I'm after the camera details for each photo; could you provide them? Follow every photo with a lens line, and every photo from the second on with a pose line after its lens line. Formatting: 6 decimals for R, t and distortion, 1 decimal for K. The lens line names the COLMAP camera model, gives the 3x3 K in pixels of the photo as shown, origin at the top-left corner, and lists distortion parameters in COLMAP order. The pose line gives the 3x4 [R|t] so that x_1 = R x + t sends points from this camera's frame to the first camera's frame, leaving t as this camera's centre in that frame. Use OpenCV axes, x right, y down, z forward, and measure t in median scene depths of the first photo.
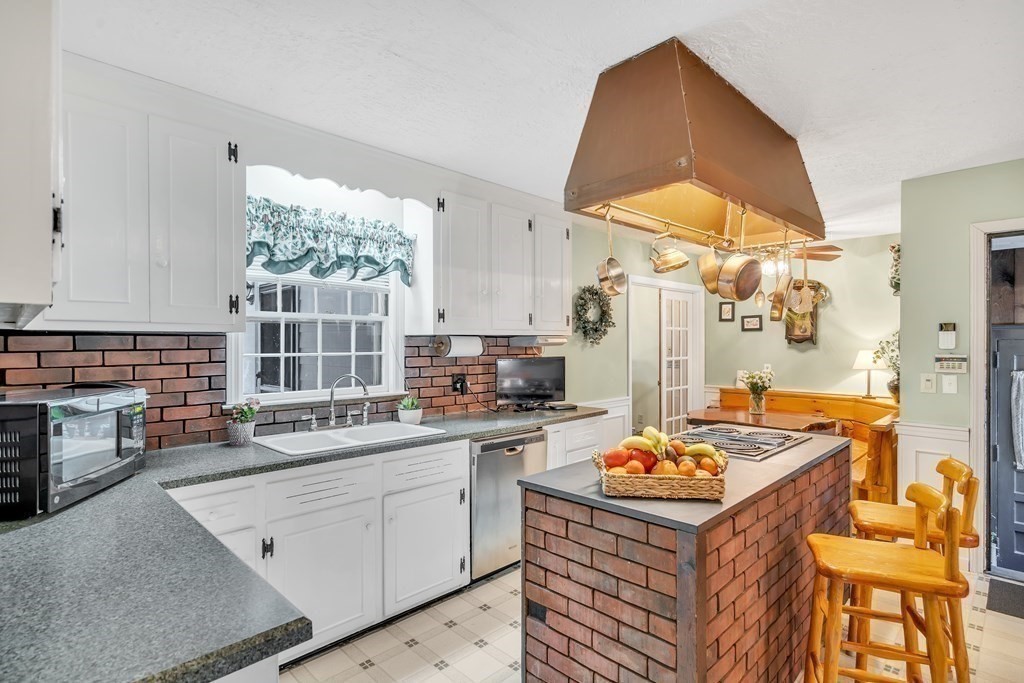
lens RADIAL K [[512.7, 0, 502.9], [0, 512.7, 345.0], [0, 0, 1]] dist [0.000199, -0.000690]
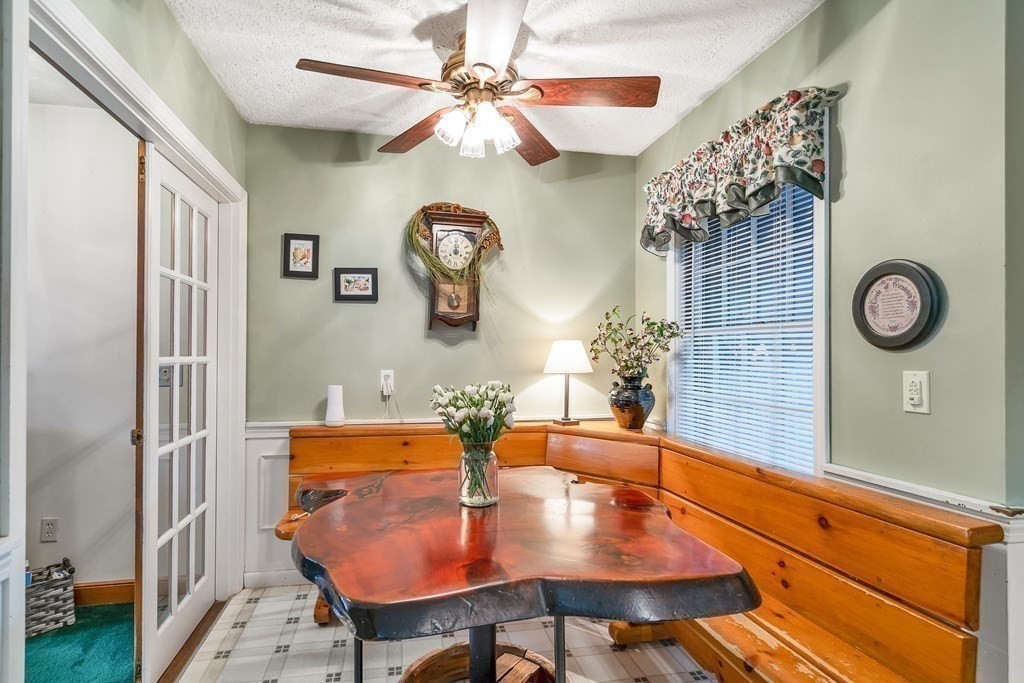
lens RADIAL K [[523.4, 0, 507.1], [0, 523.4, 347.3], [0, 0, 1]] dist [-0.003018, -0.000104]
pose [[0.535640, 0.016664, 0.844282, 0.153525], [-0.000168, 0.999807, -0.019628, 0.025186], [-0.844446, 0.010372, 0.535540, 0.628810]]
